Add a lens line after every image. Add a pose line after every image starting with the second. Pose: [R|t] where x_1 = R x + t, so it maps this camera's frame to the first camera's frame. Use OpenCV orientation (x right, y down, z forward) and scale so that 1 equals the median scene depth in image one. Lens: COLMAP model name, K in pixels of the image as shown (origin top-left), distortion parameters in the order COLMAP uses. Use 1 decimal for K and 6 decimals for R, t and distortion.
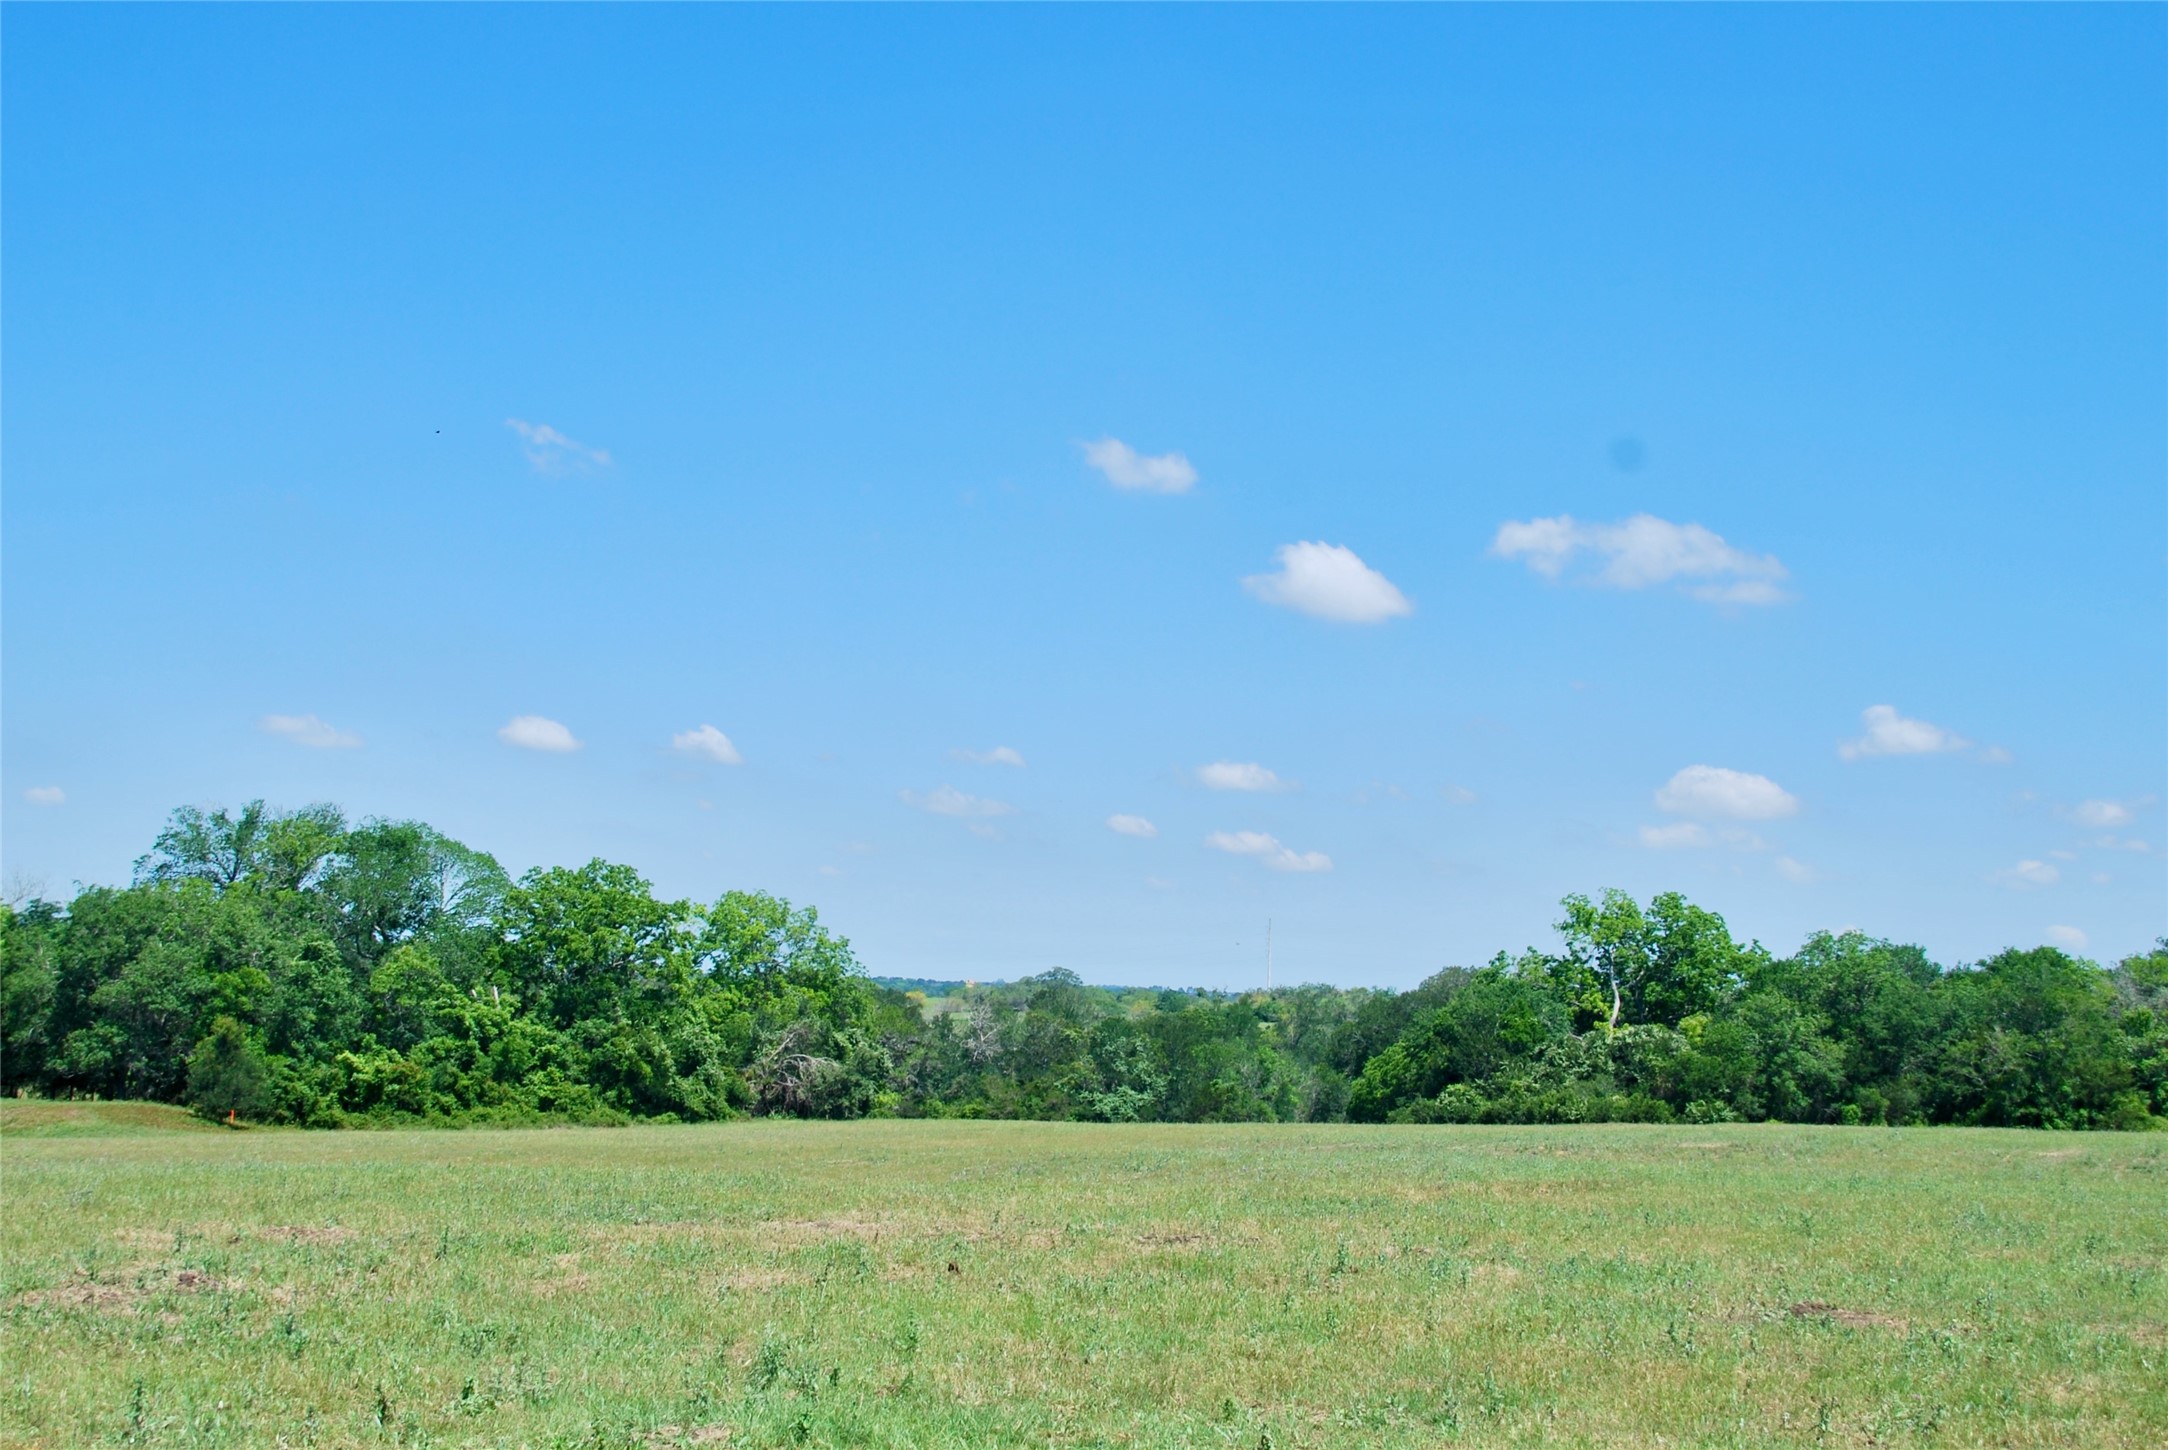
lens RADIAL K [[2726.0, 0, 1084.0], [0, 2726.0, 725.0], [0, 0, 1]] dist [-0.032710, 0.333170]
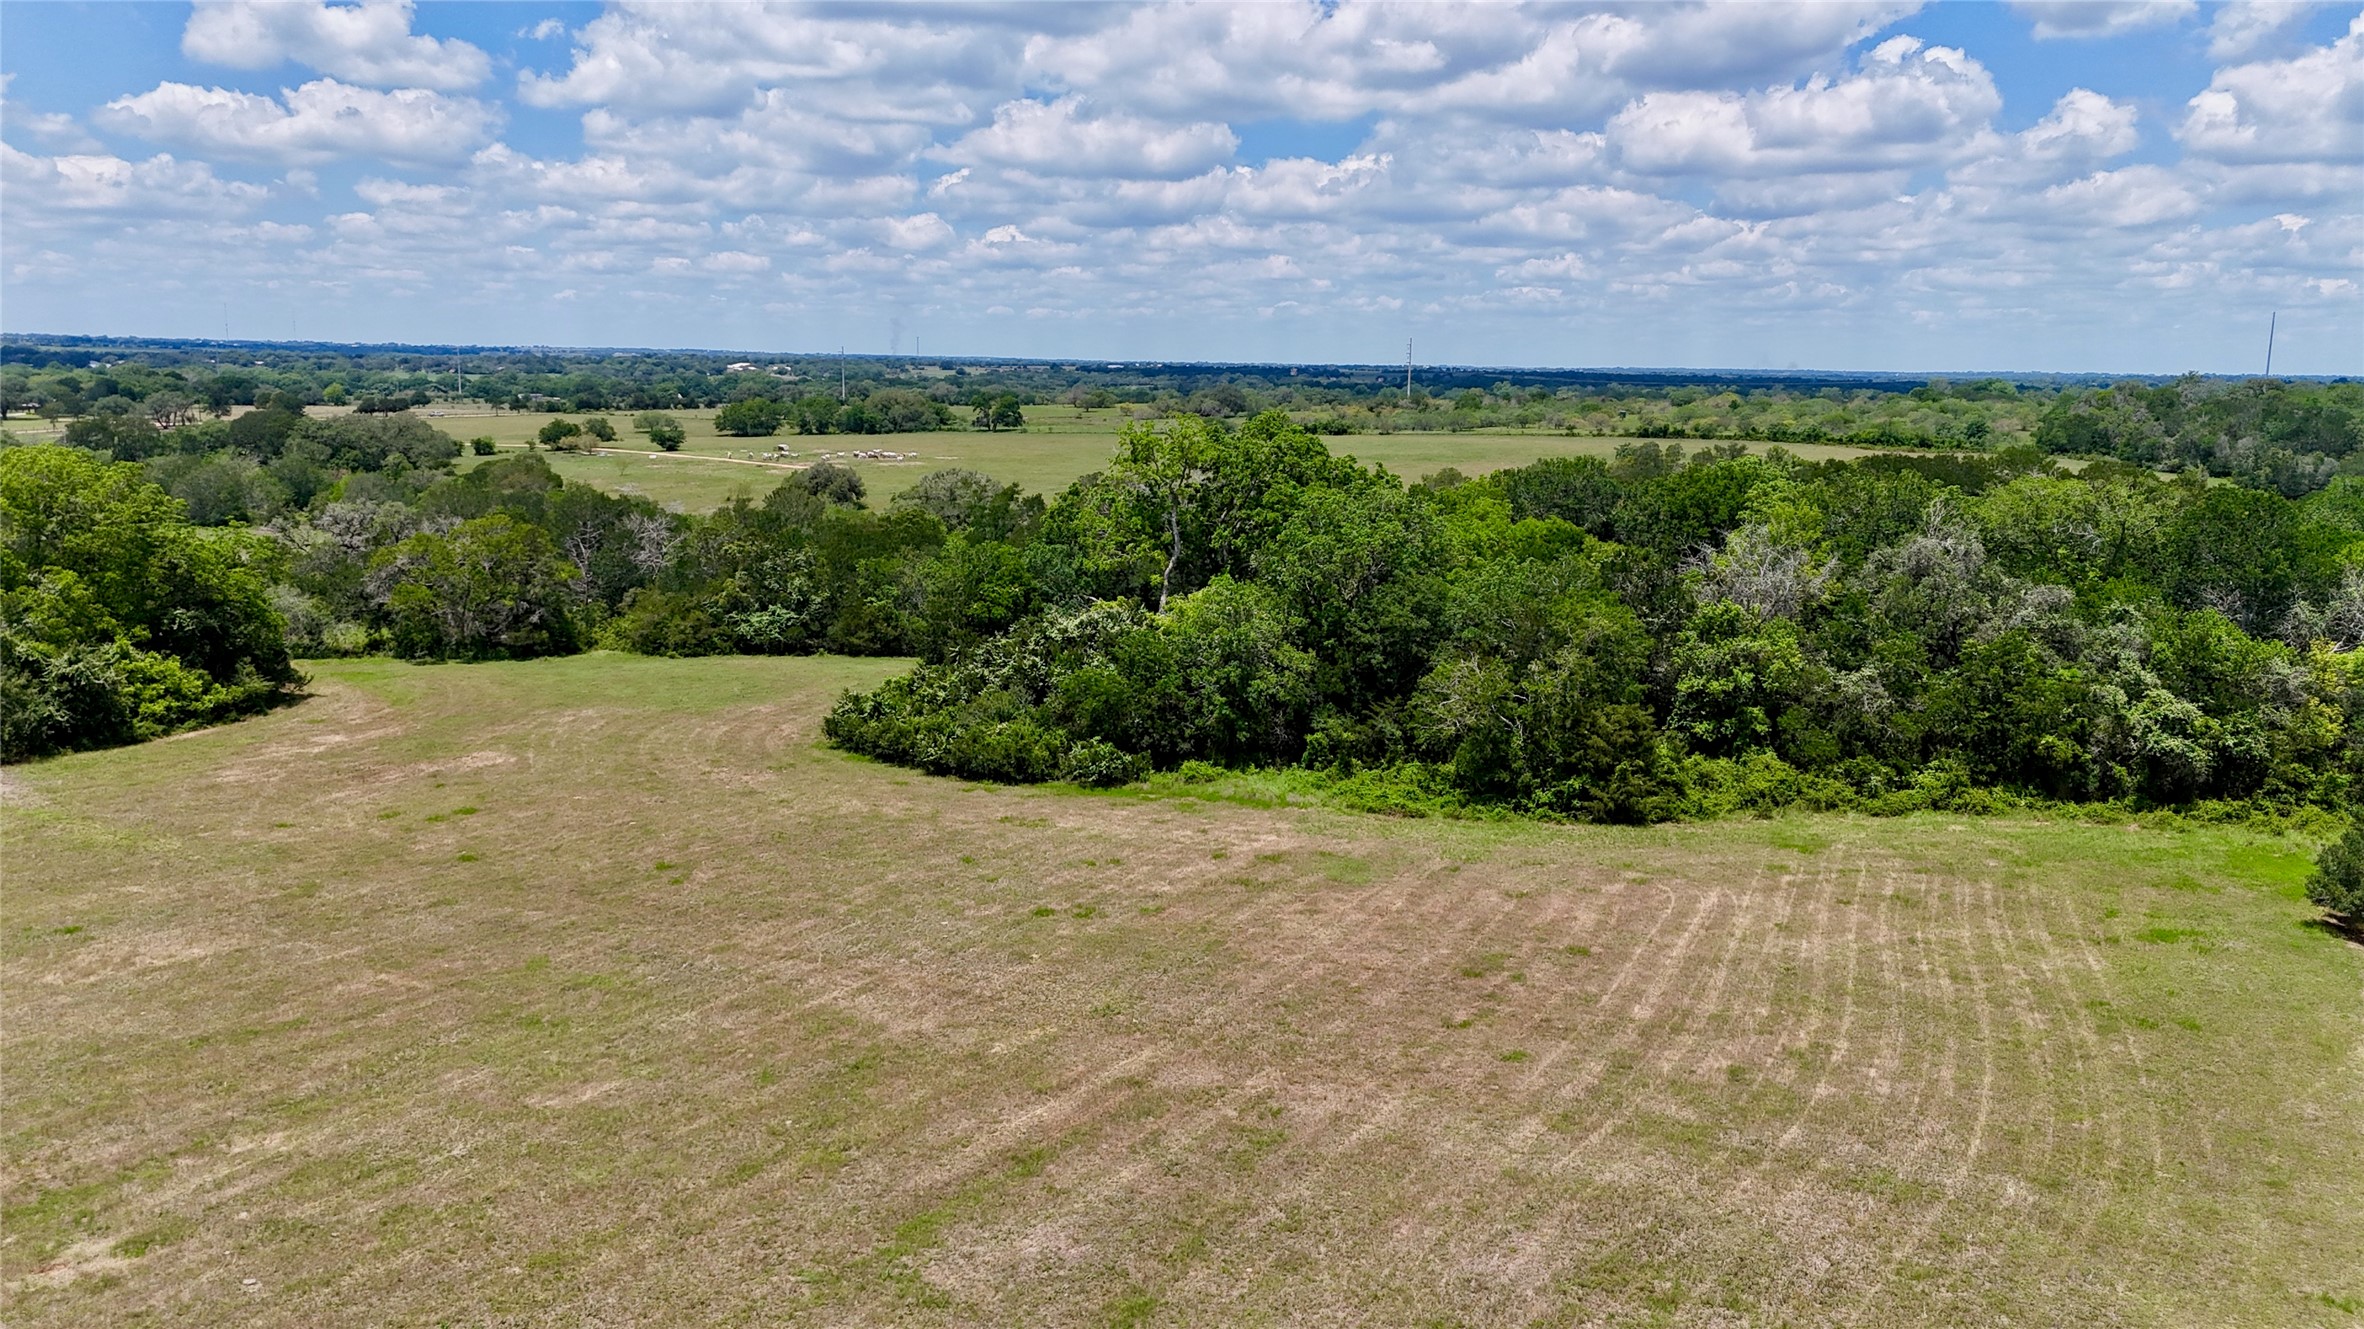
lens RADIAL K [[1732.8, 0, 1187.2], [0, 1732.8, 597.2], [0, 0, 1]] dist [0.067030, -0.055980]
pose [[0.991773, 0.003924, -0.127950, 0.306140], [0.025016, 0.974316, 0.223790, -0.006472], [0.125542, -0.225149, 0.966202, 0.536619]]
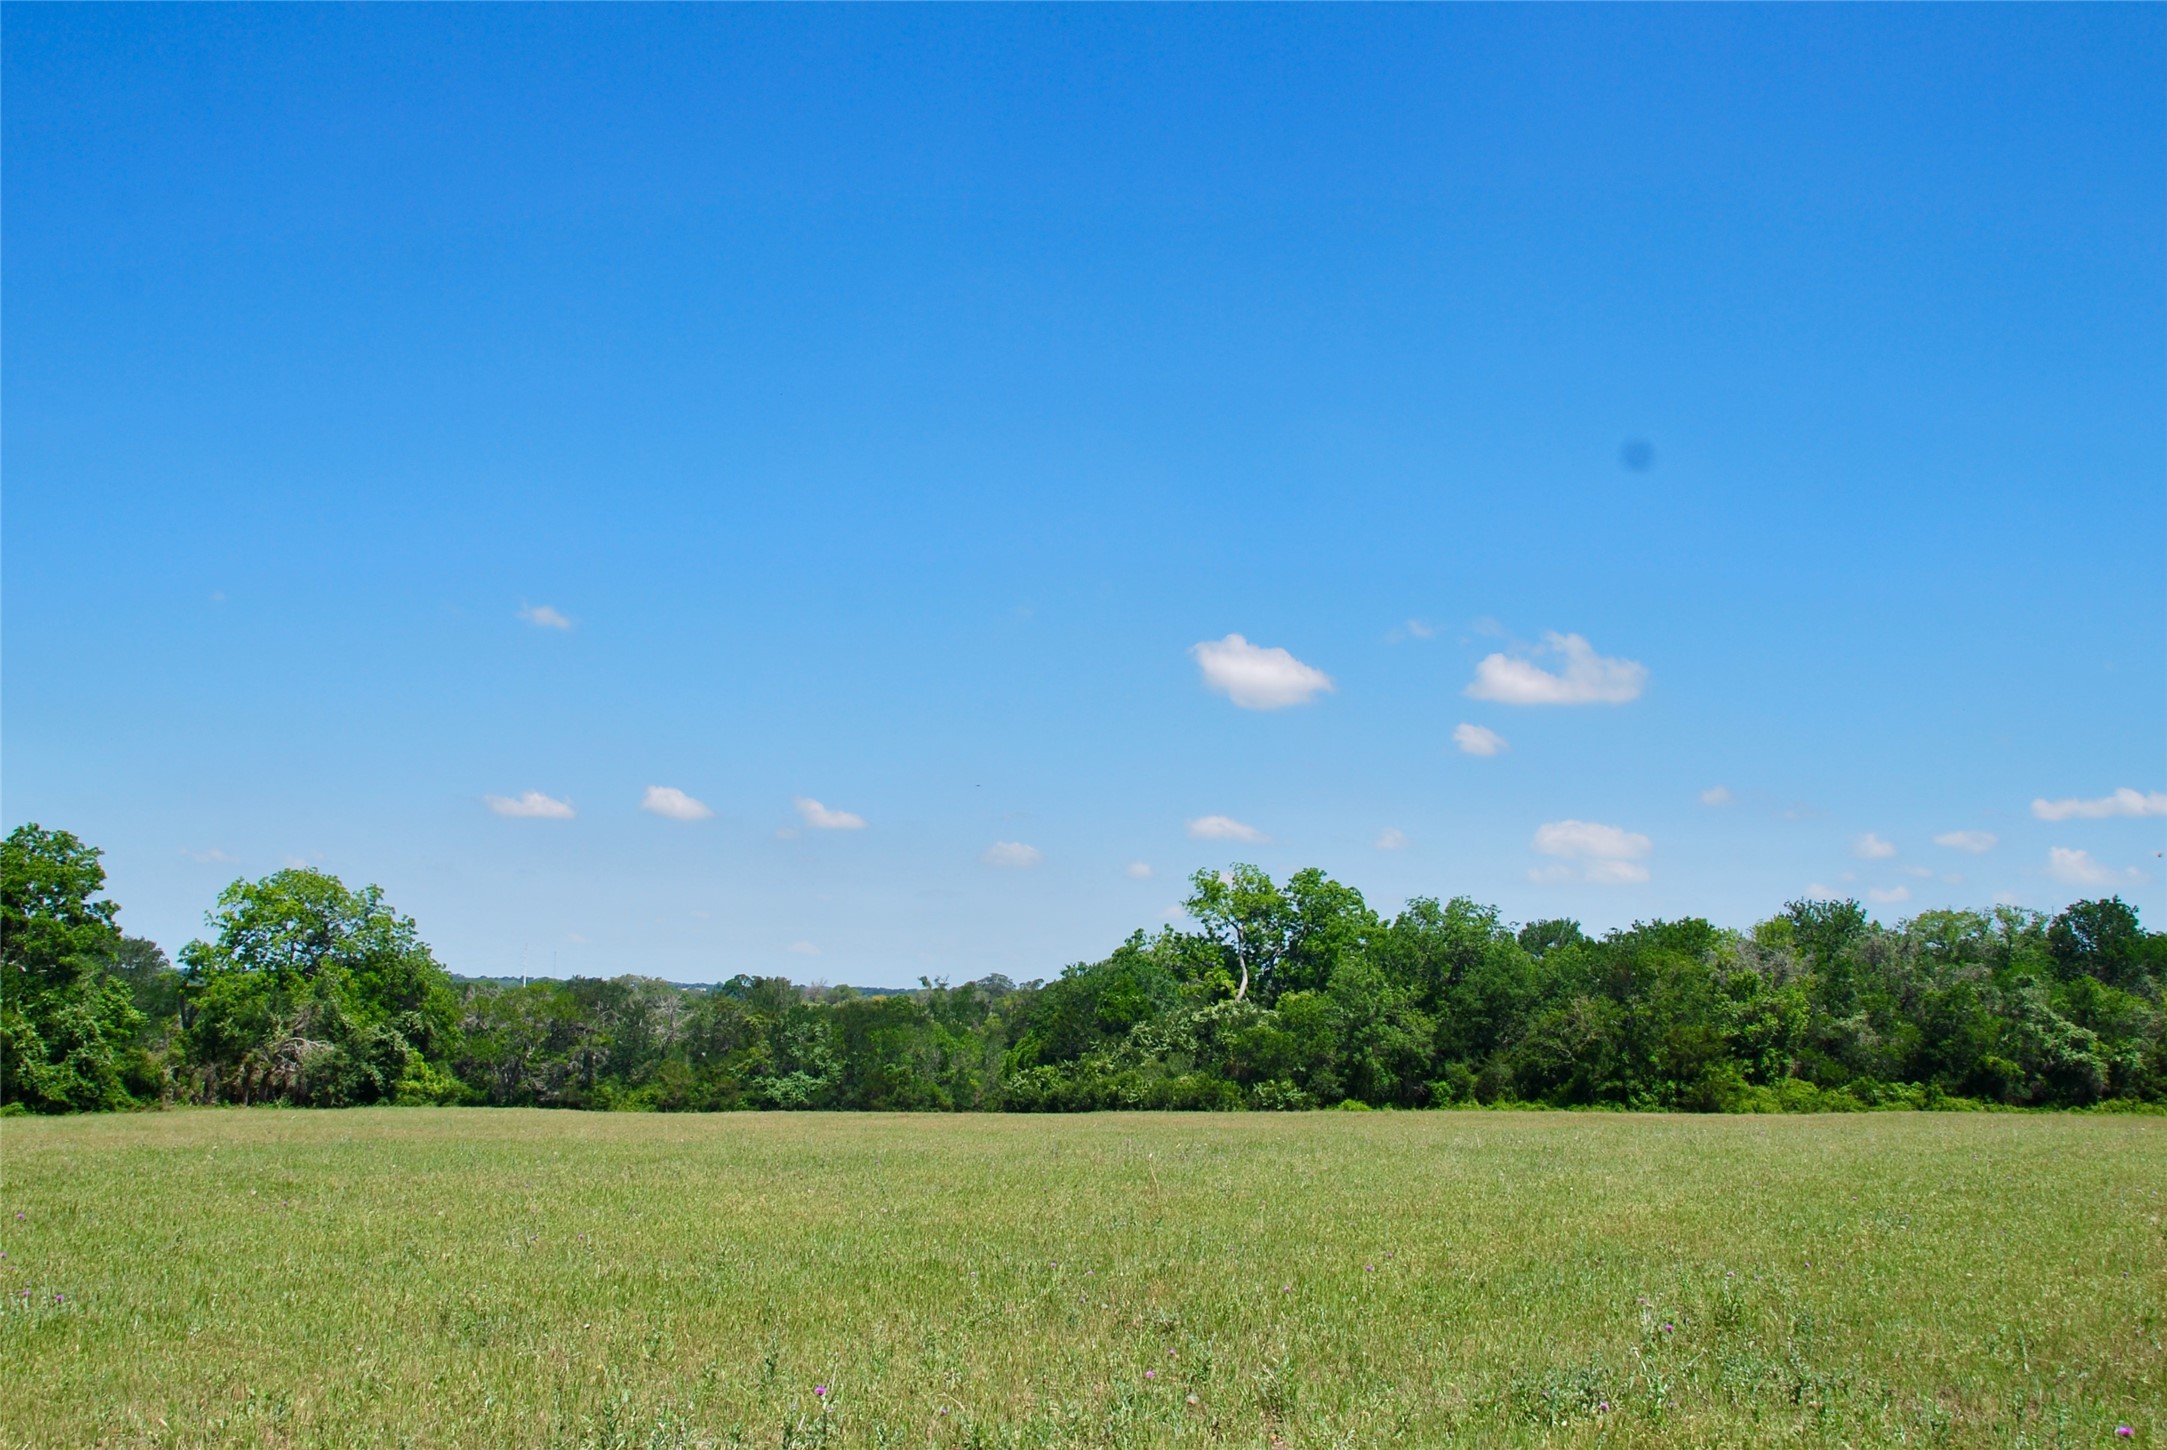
lens RADIAL K [[2081.4, 0, 1083.5], [0, 2081.4, 725.0], [0, 0, 1]] dist [-0.133582, 0.196060]
pose [[0.999769, -0.014522, -0.015872, 0.172266], [0.013980, 0.999332, -0.033768, 0.040025], [0.016352, 0.033538, 0.999304, 0.291367]]
